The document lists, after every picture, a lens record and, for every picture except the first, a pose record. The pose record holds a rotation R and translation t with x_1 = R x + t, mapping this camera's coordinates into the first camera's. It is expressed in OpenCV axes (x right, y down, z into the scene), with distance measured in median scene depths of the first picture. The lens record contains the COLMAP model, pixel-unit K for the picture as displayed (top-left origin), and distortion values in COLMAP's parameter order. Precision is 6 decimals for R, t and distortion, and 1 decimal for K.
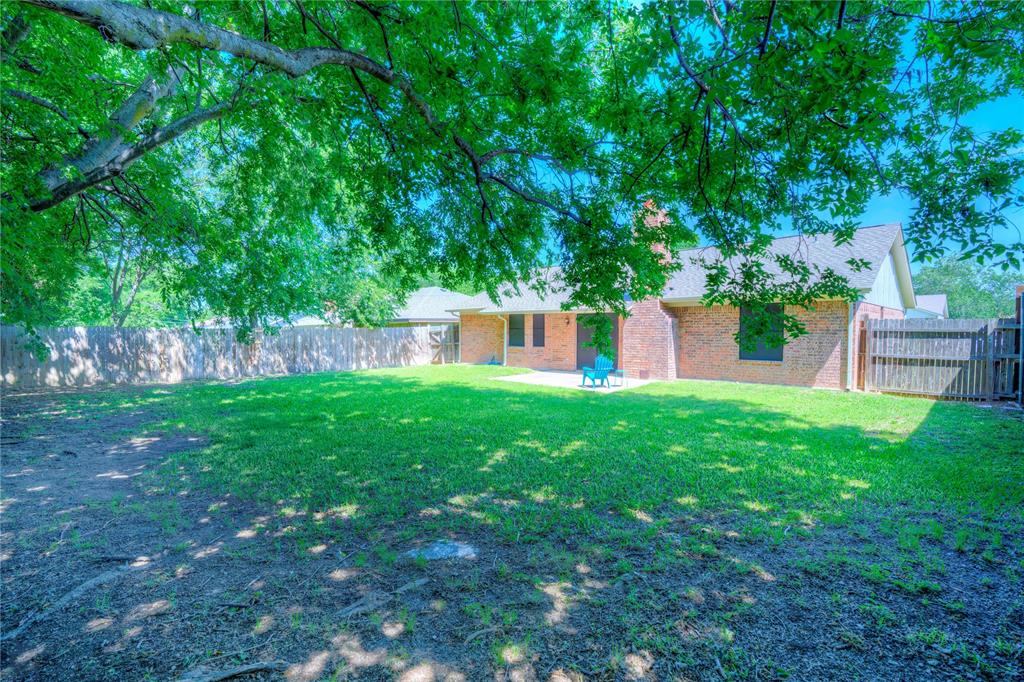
lens RADIAL K [[479.6, 0, 510.1], [0, 479.6, 338.3], [0, 0, 1]] dist [-0.045733, 0.013051]
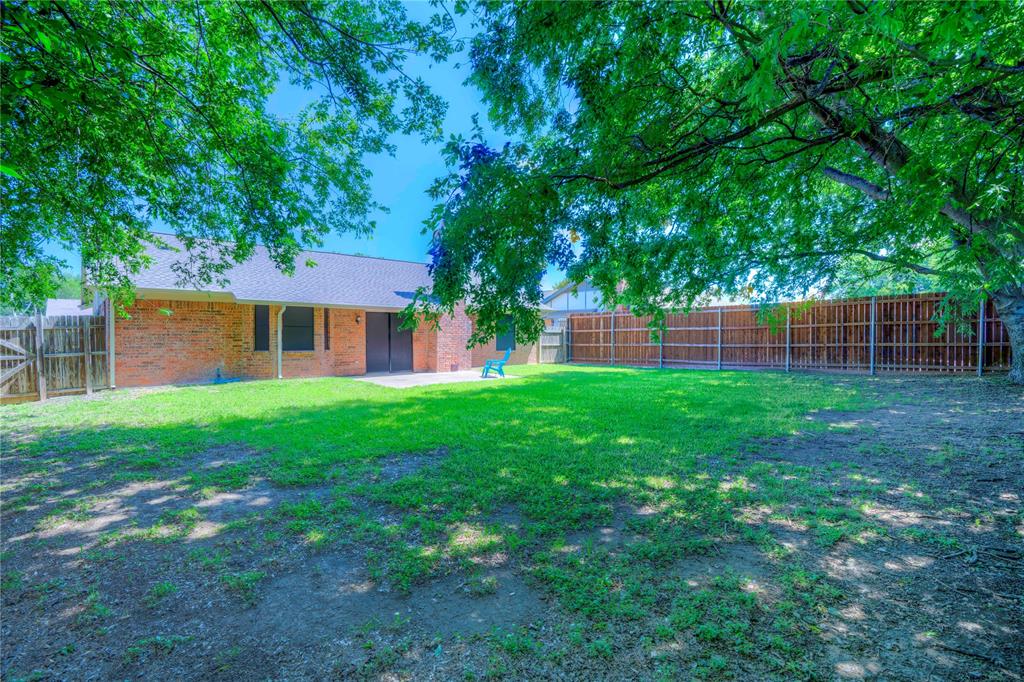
lens RADIAL K [[479.6, 0, 510.1], [0, 479.6, 338.3], [0, 0, 1]] dist [-0.045733, 0.013051]
pose [[-0.004492, 0.002128, 0.999988, -0.771854], [0.022526, 0.999744, -0.002026, 0.007364], [-0.999736, 0.022517, -0.004538, 0.726955]]
